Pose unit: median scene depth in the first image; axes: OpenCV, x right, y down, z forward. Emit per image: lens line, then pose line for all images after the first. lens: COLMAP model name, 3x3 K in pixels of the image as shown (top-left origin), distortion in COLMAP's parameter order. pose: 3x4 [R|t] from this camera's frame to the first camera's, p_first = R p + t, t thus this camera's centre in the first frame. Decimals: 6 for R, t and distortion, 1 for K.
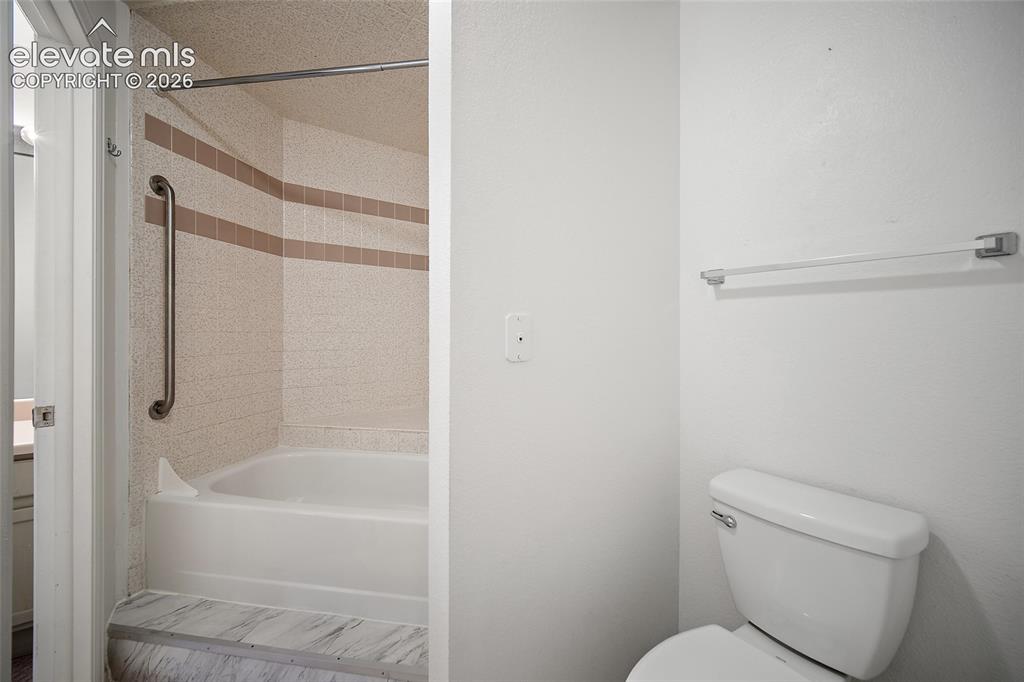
lens RADIAL K [[409.6, 0, 513.0], [0, 409.6, 333.2], [0, 0, 1]] dist [-0.003103, 0.000702]
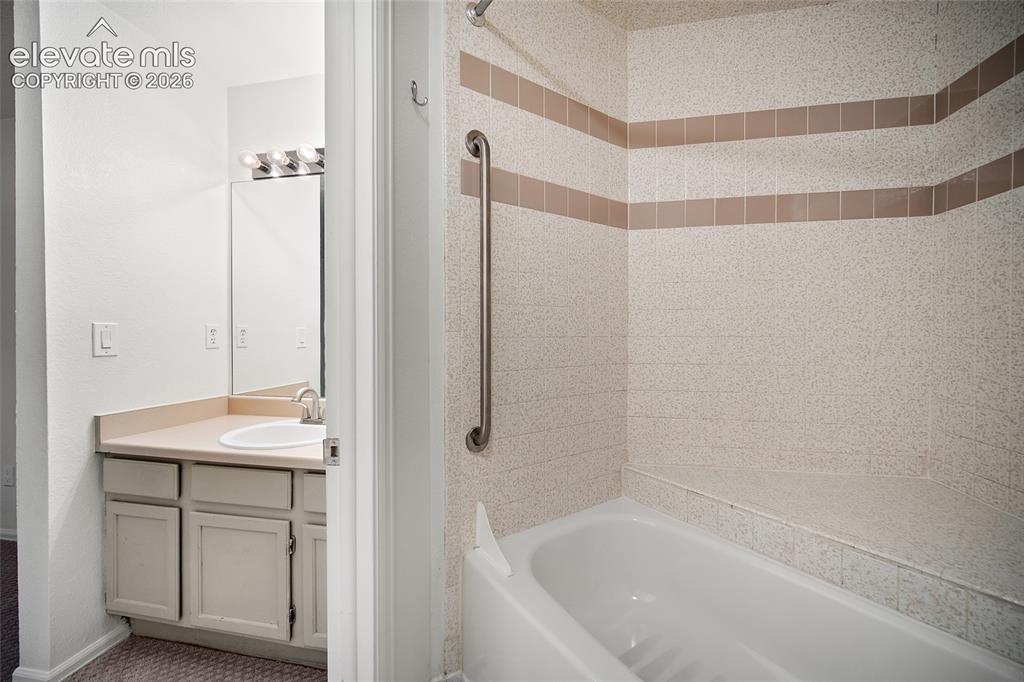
lens RADIAL K [[409.6, 0, 513.0], [0, 409.6, 333.2], [0, 0, 1]] dist [-0.003103, 0.000702]
pose [[0.694140, 0.000027, -0.719840, -0.260849], [-0.000711, 1.000000, -0.000648, -0.009905], [0.719839, 0.000962, 0.694140, 0.501437]]
